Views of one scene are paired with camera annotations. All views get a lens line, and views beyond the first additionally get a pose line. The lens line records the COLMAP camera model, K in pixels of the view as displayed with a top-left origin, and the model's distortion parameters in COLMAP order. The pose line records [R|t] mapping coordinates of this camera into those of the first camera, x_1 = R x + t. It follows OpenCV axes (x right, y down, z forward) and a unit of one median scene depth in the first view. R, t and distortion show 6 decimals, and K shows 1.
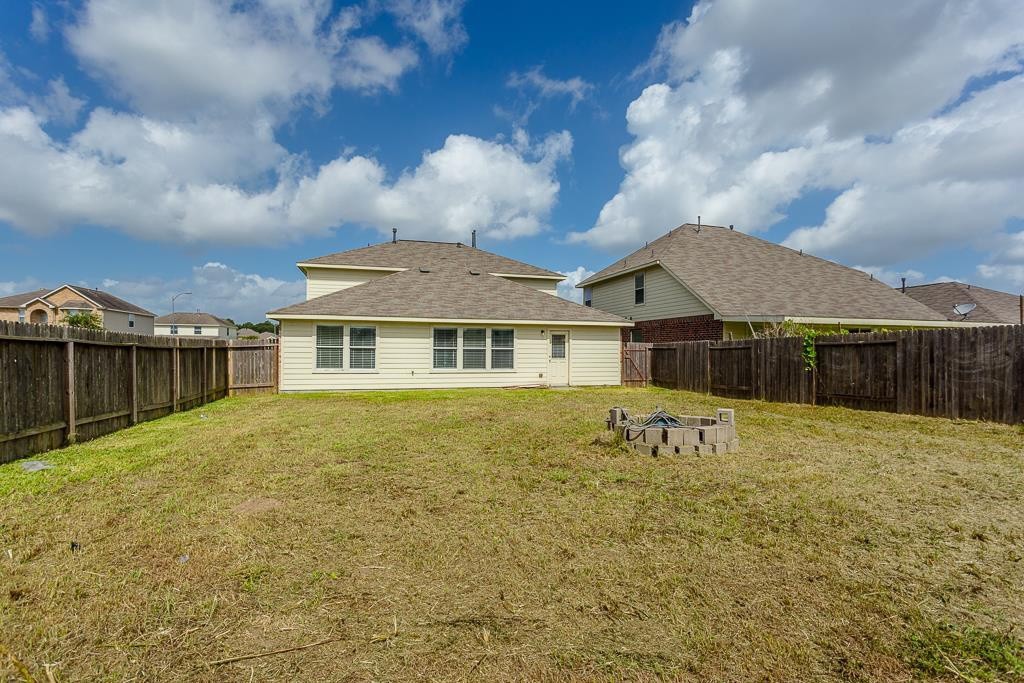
lens RADIAL K [[495.8, 0, 512.0], [0, 495.8, 341.5], [0, 0, 1]] dist [0.021964, 0.000291]
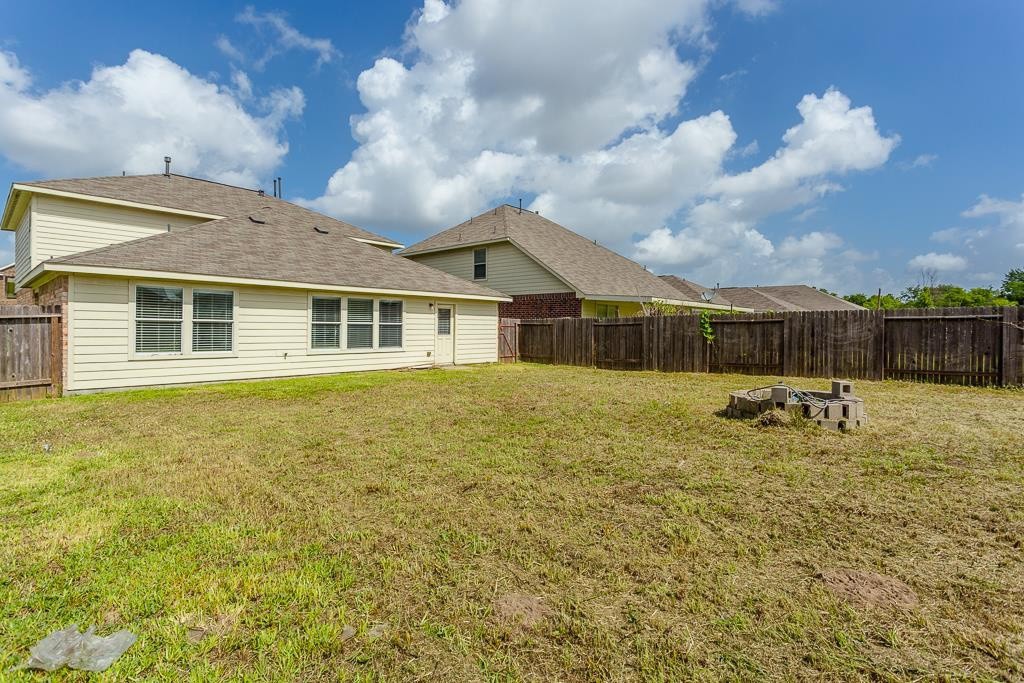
lens RADIAL K [[490.1, 0, 513.2], [0, 490.1, 329.0], [0, 0, 1]] dist [0.001024, -0.000079]
pose [[0.850564, -0.000059, 0.525872, -0.276284], [-0.013045, 0.999690, 0.021211, 0.002903], [-0.525710, -0.024901, 0.850299, 0.176803]]
